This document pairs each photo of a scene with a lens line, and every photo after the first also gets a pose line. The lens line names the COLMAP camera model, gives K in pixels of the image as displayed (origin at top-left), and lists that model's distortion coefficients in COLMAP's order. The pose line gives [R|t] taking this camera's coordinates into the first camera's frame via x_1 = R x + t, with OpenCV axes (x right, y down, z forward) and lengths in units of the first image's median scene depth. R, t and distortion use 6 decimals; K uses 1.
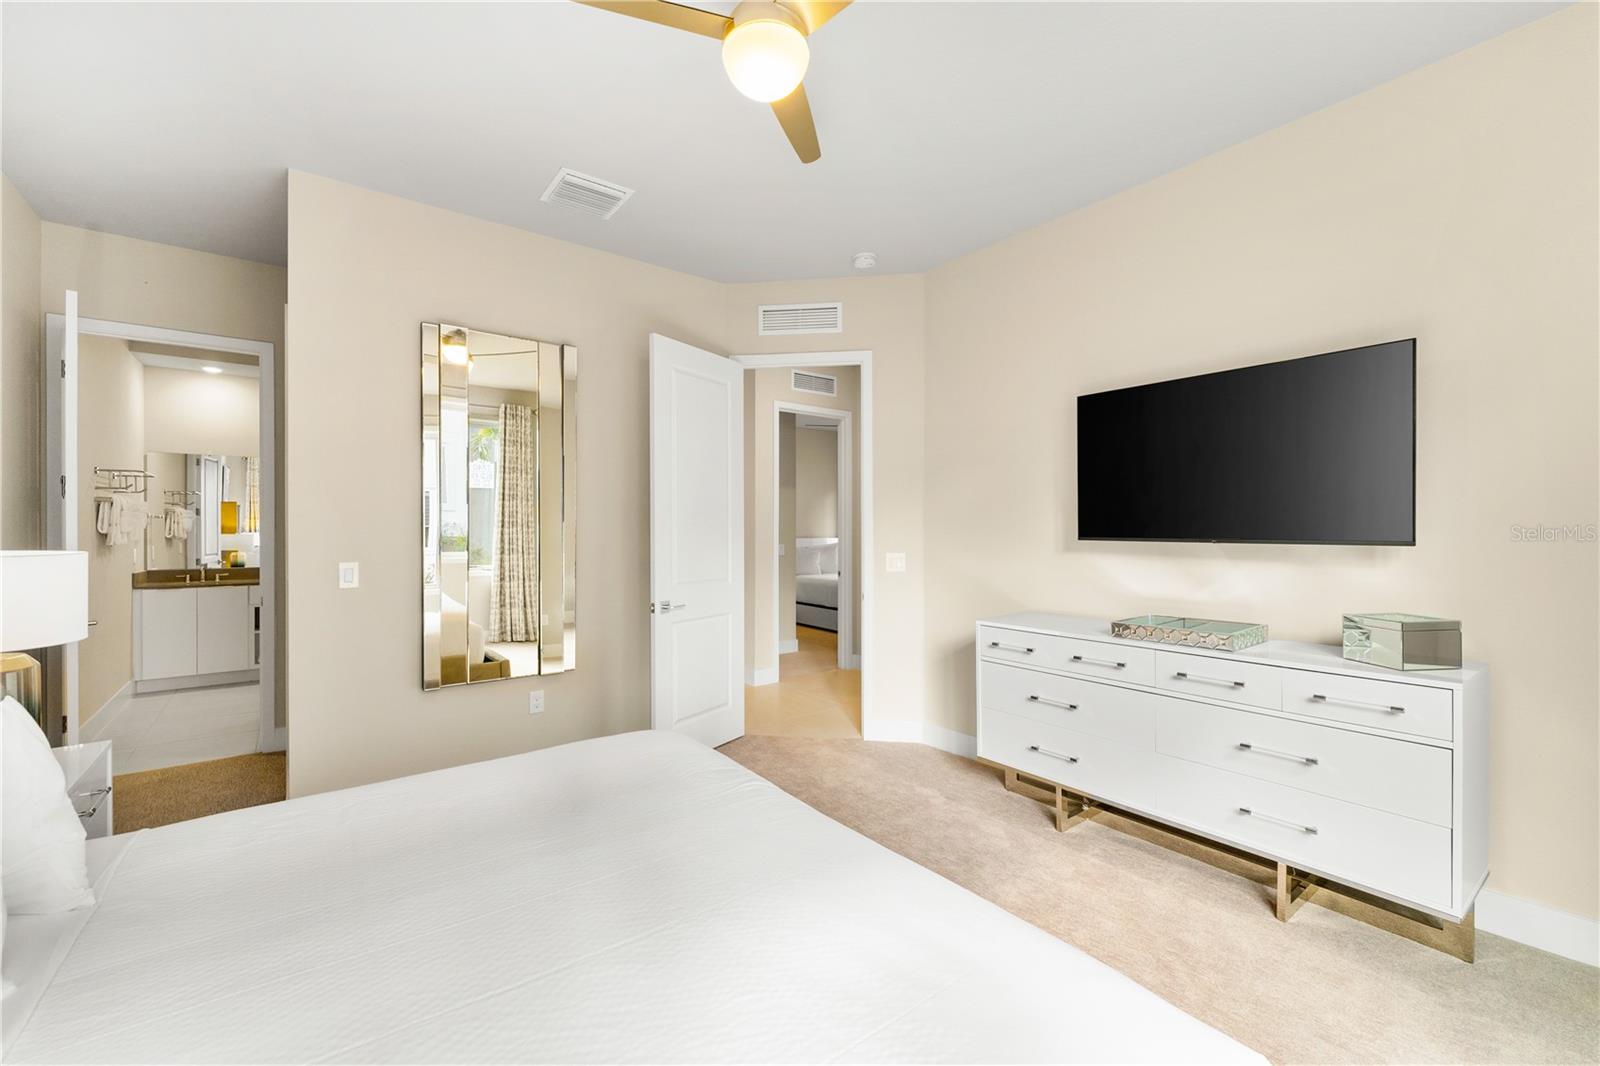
lens RADIAL K [[643.5, 0, 801.5], [0, 643.5, 530.0], [0, 0, 1]] dist [0.006093, -0.001020]
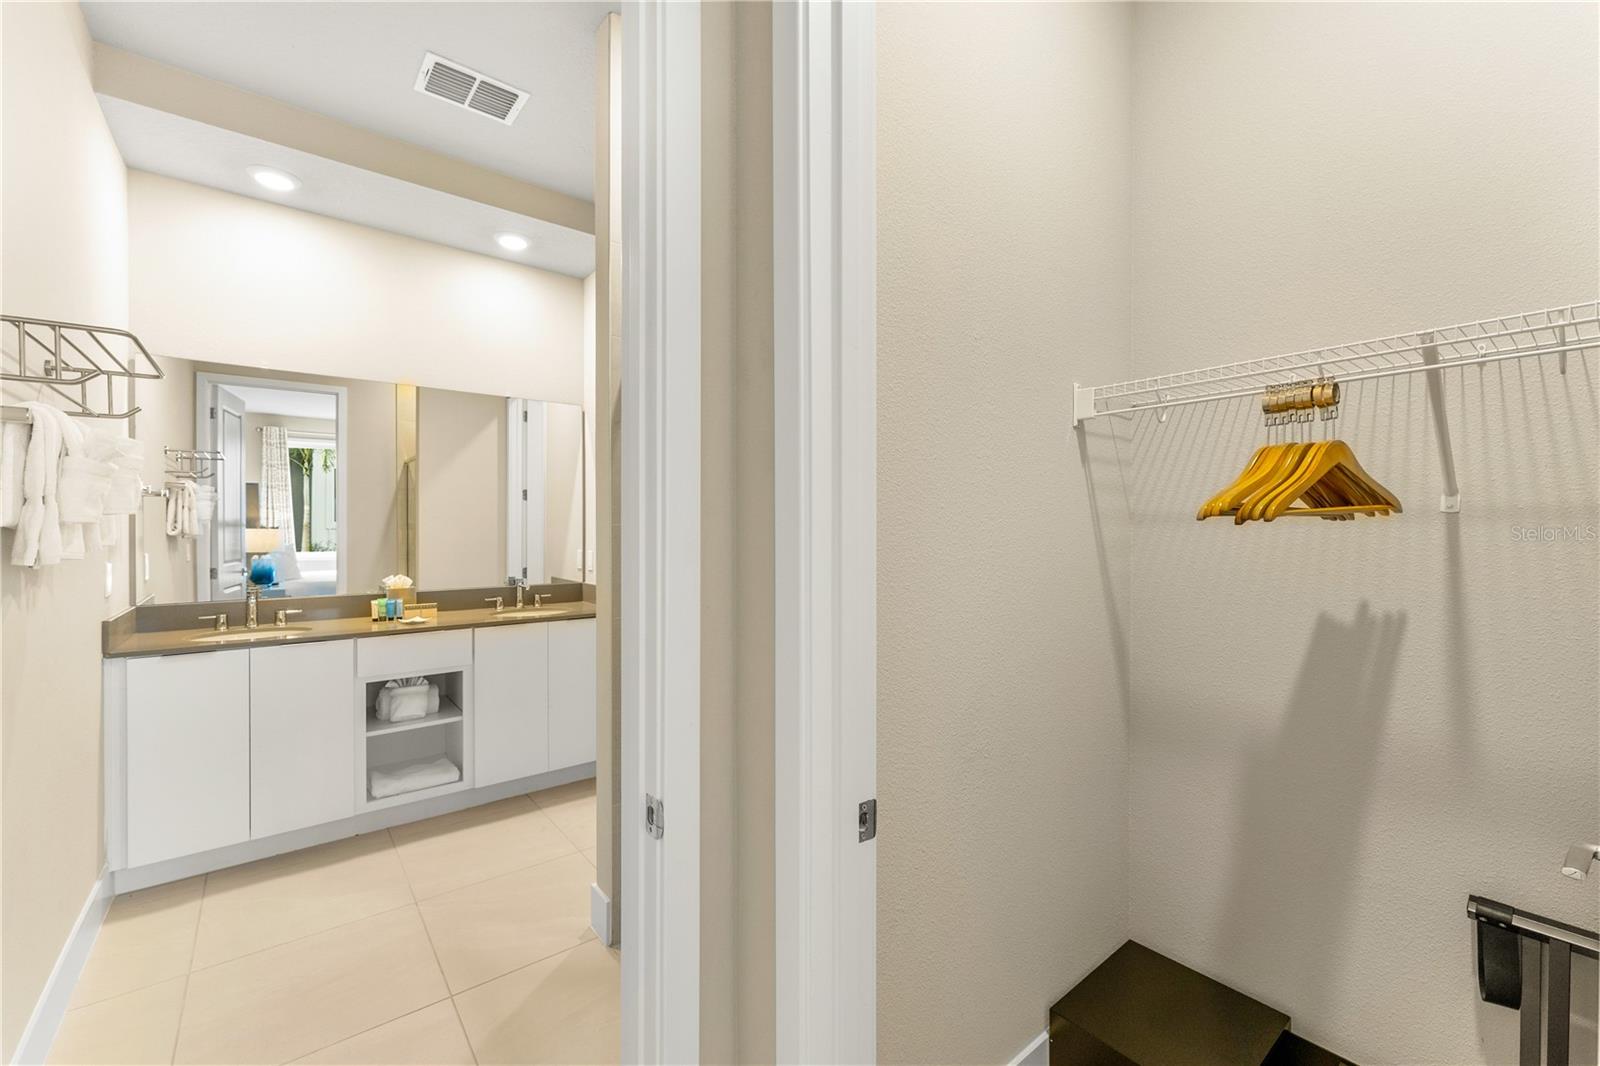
lens RADIAL K [[643.5, 0, 810.6], [0, 643.5, 532.3], [0, 0, 1]] dist [0.006093, -0.001020]
pose [[0.999725, 0.003760, 0.023146, -0.526309], [-0.003963, 0.999954, 0.008723, 0.002841], [-0.023112, -0.008812, 0.999694, 0.513029]]
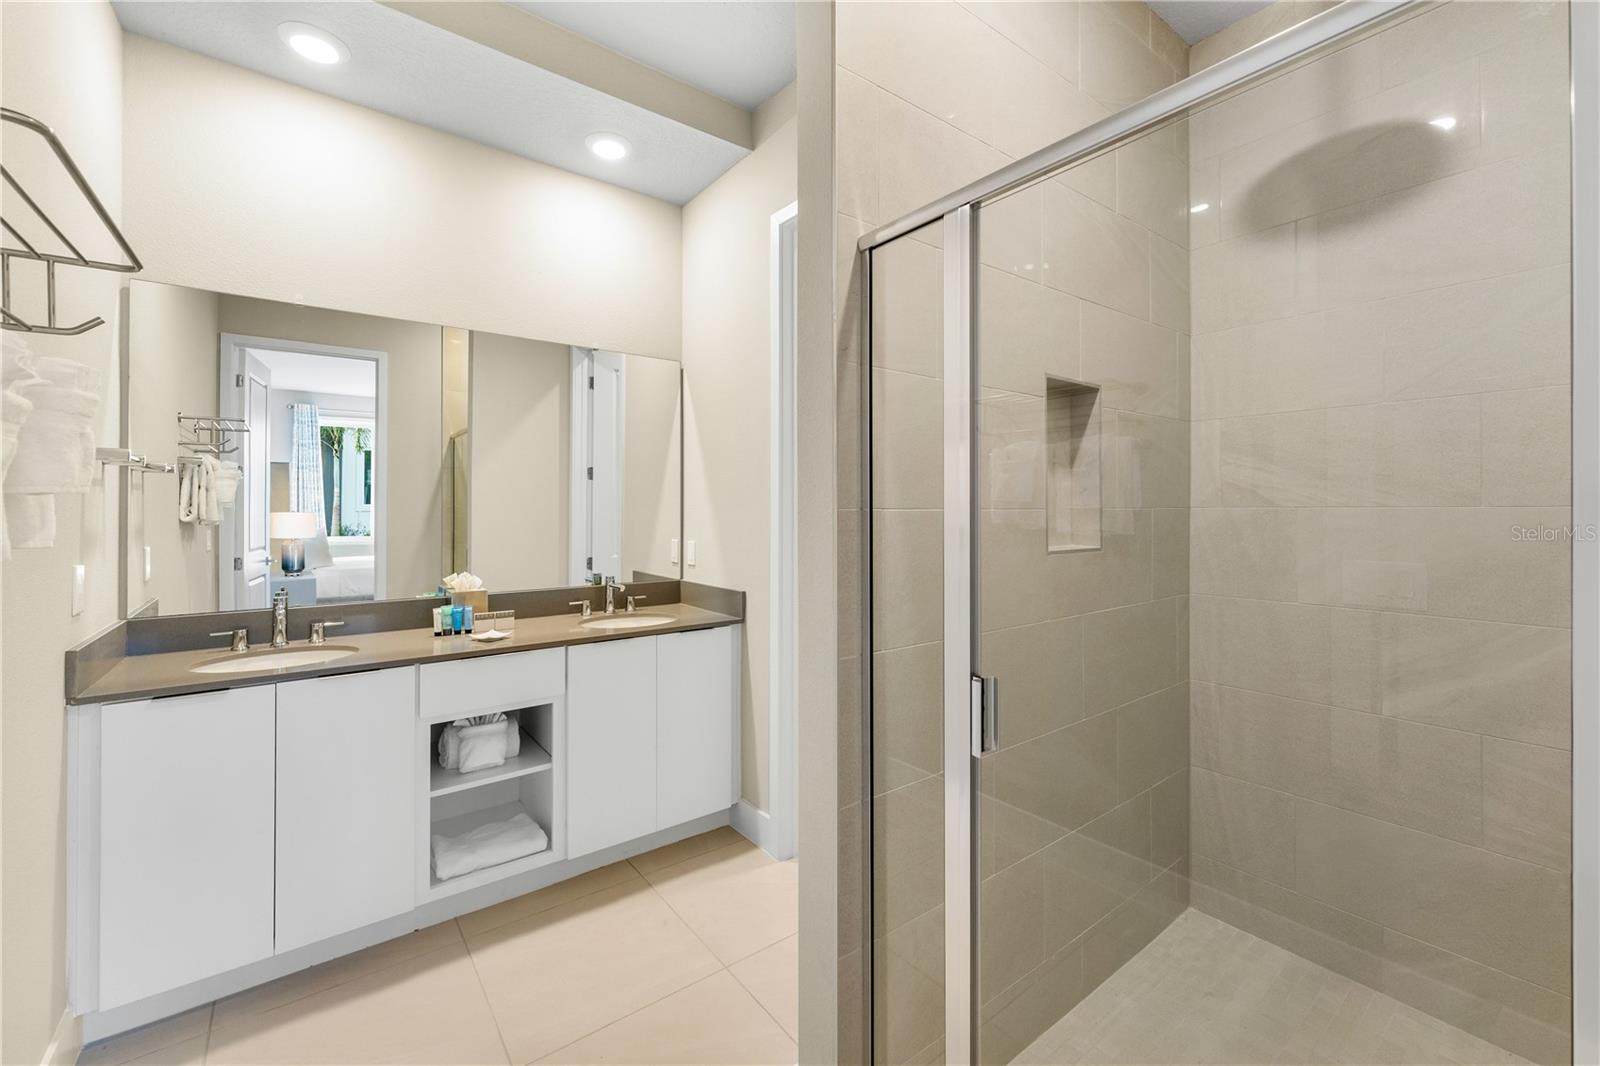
lens RADIAL K [[643.5, 0, 811.0], [0, 643.5, 505.6], [0, 0, 1]] dist [0.006093, -0.001020]
pose [[0.999990, 0.003357, -0.003071, -0.634160], [-0.003370, 0.999985, -0.004251, 0.001440], [0.003057, 0.004261, 0.999986, 0.643889]]
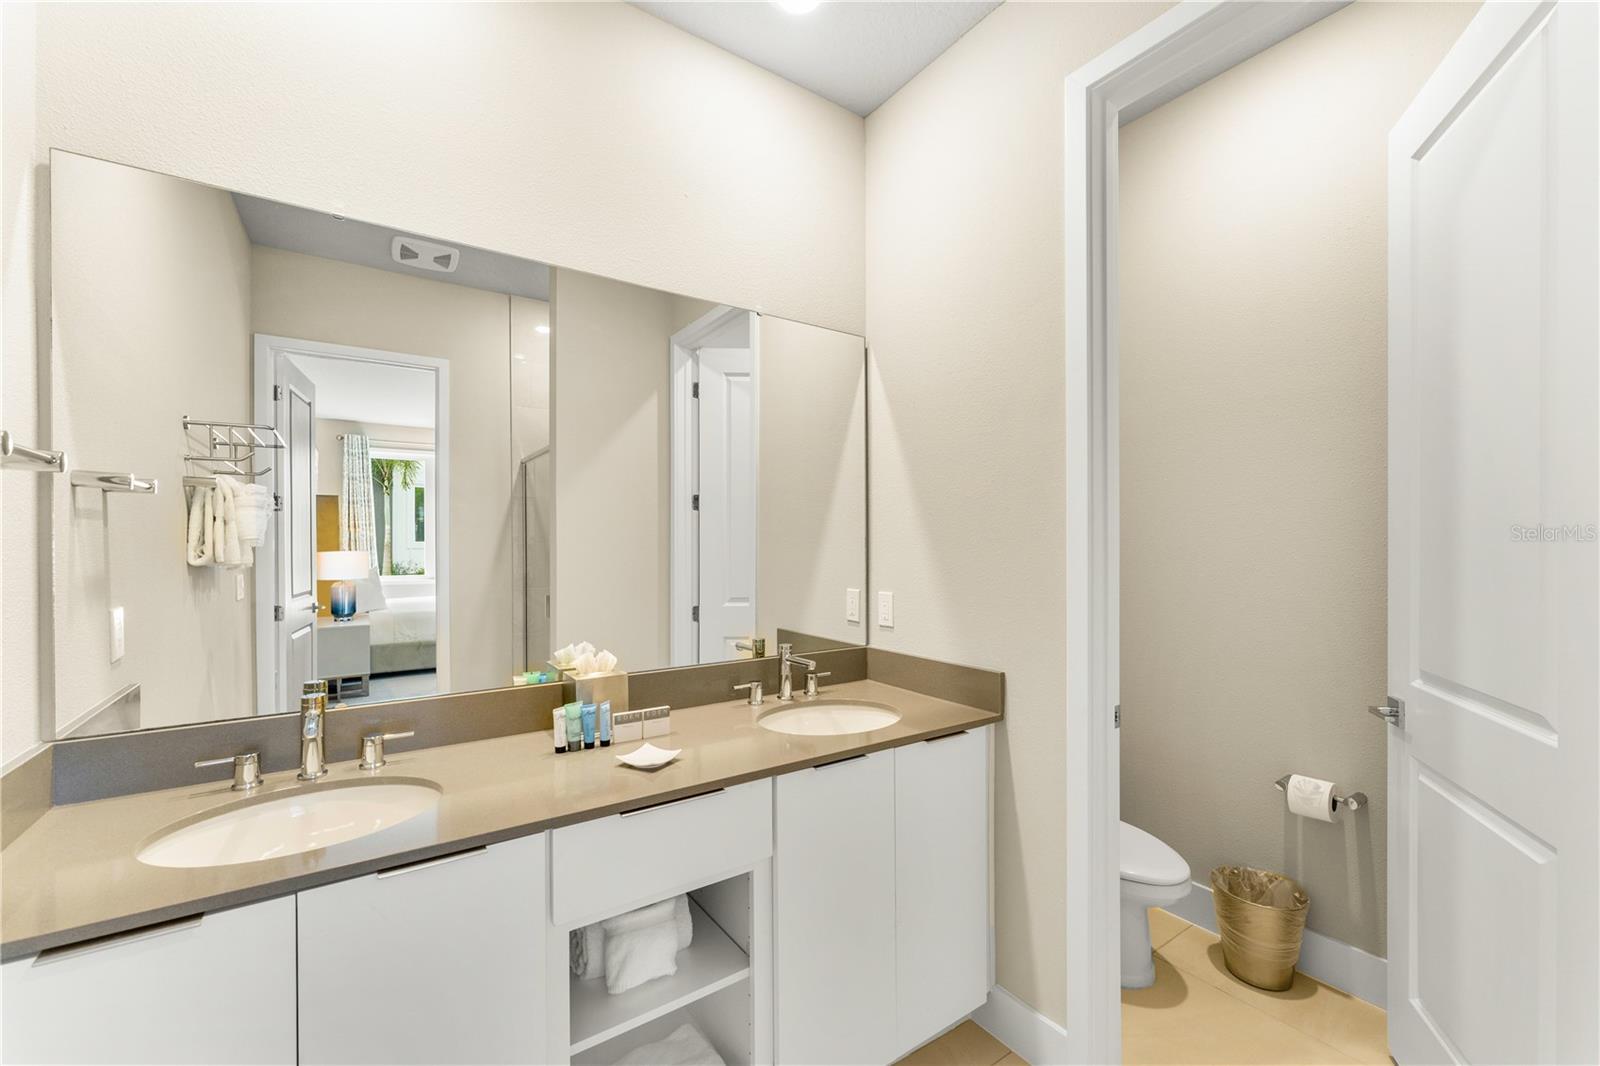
lens RADIAL K [[643.5, 0, 818.7], [0, 643.5, 546.8], [0, 0, 1]] dist [0.006093, -0.001020]
pose [[0.998898, 0.000145, -0.046937, -0.753665], [0.000036, 0.999993, 0.003862, 0.001235], [0.046937, -0.003860, 0.998890, 0.798292]]
